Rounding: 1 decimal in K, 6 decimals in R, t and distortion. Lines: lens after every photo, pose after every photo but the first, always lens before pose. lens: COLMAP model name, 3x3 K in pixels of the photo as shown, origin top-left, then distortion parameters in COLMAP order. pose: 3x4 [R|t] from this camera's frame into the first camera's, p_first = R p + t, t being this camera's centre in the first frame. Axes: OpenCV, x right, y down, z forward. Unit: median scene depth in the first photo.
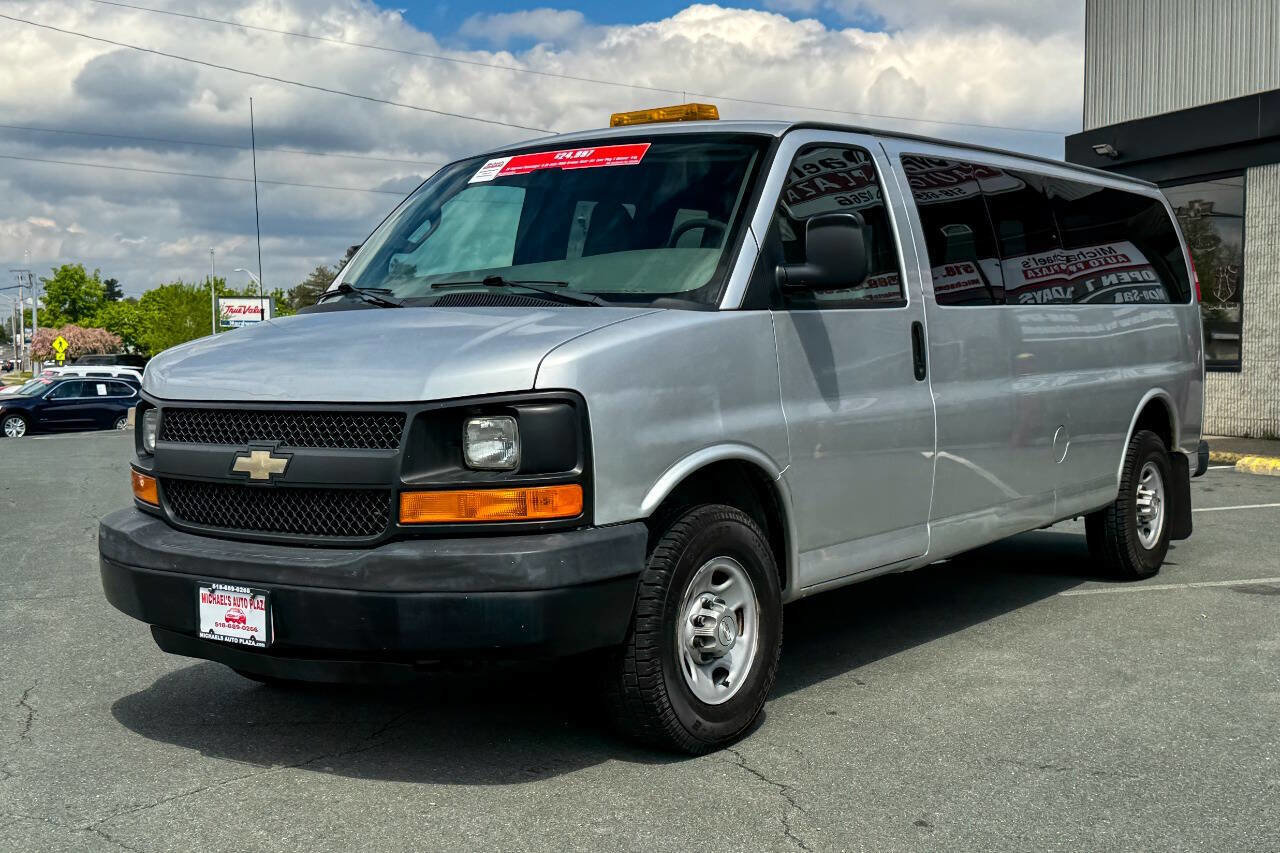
lens RADIAL K [[1596.5, 0, 640.0], [0, 1596.5, 426.5], [0, 0, 1]] dist [0.143951, -0.106162]
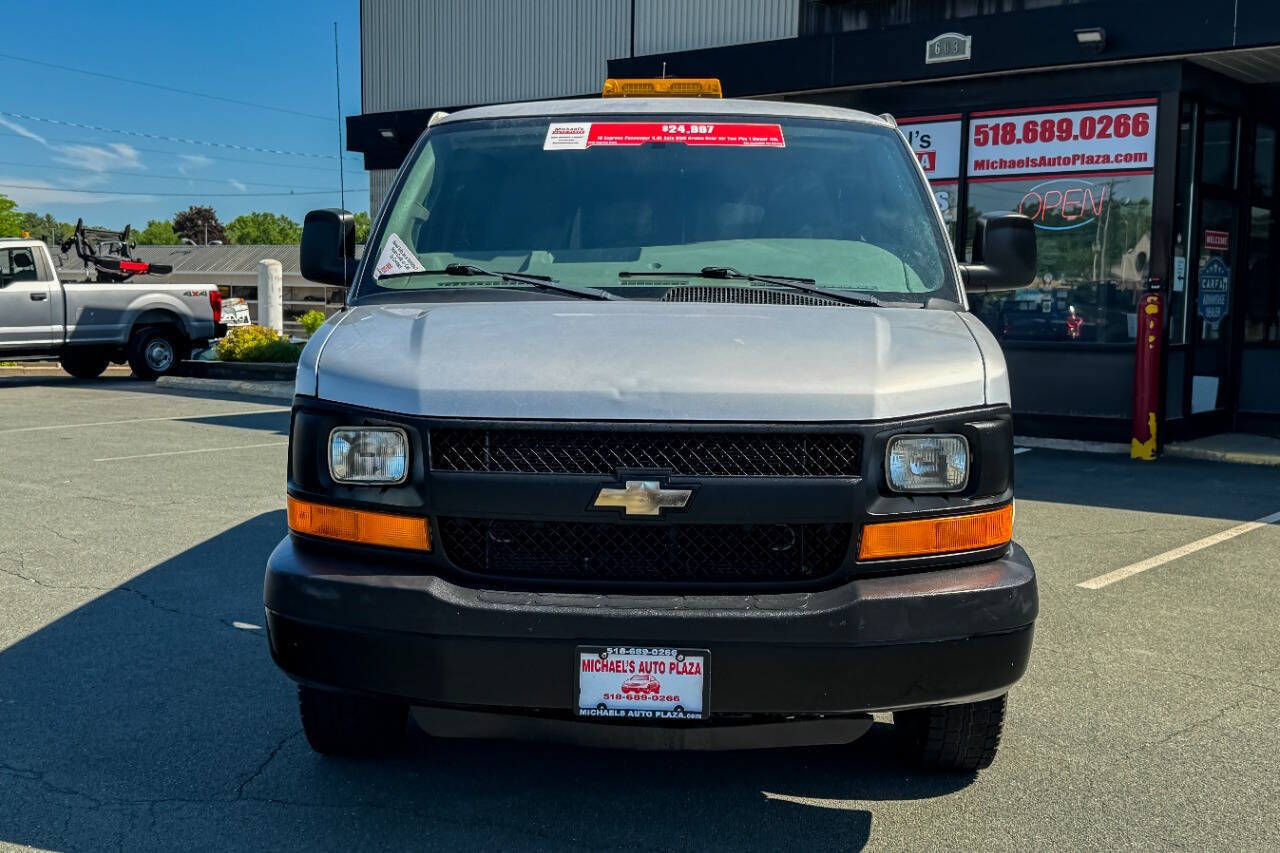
lens RADIAL K [[1461.9, 0, 640.0], [0, 1461.9, 426.5], [0, 0, 1]] dist [0.008624, -0.045976]
pose [[0.835427, -0.027773, 0.548899, -0.652349], [0.005624, 0.999102, 0.041991, -0.043710], [-0.549572, -0.031993, 0.834833, 0.386977]]
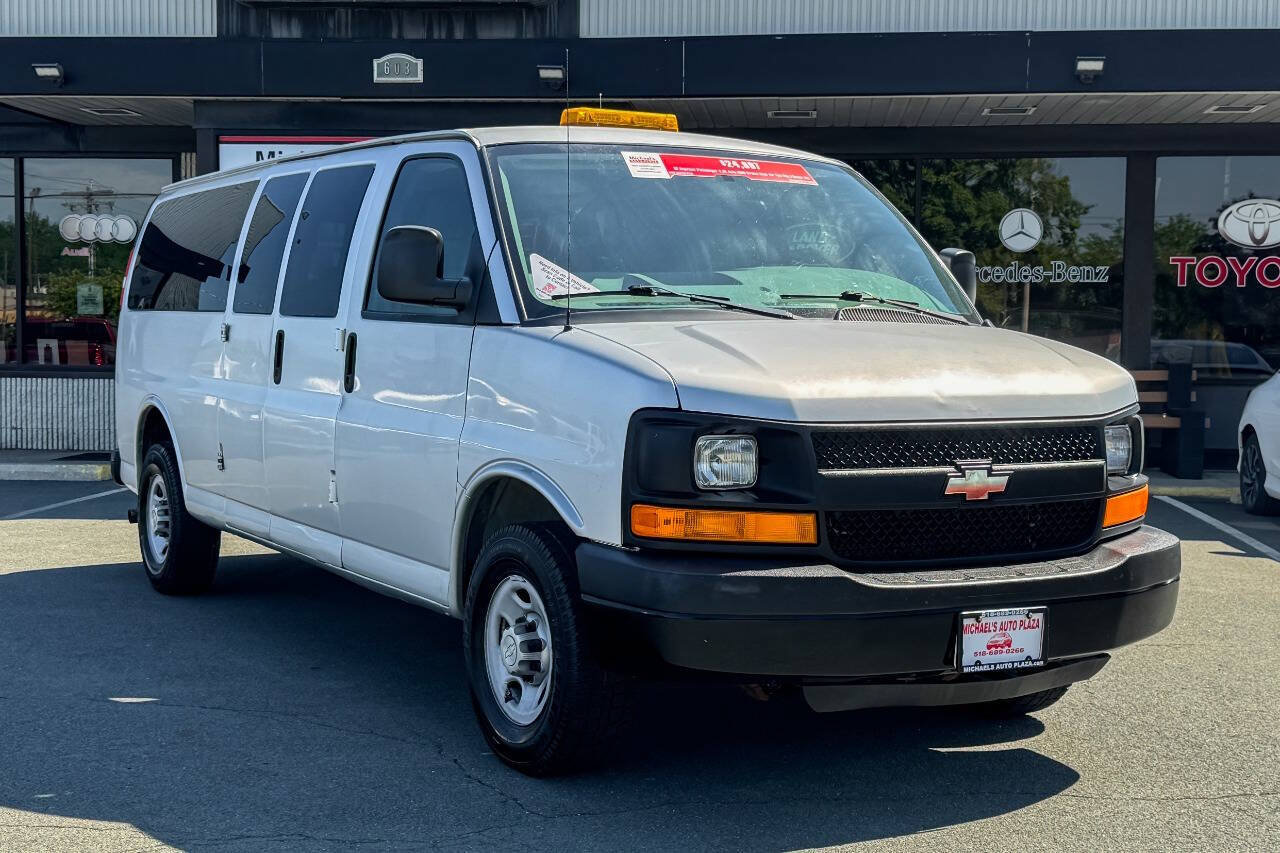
lens RADIAL K [[1596.5, 0, 640.0], [0, 1596.5, 426.5], [0, 0, 1]] dist [0.143951, -0.106162]
pose [[0.413383, -0.032543, 0.909976, -1.212762], [0.024894, 0.999391, 0.024432, -0.040086], [-0.910217, 0.012553, 0.413941, 0.793807]]
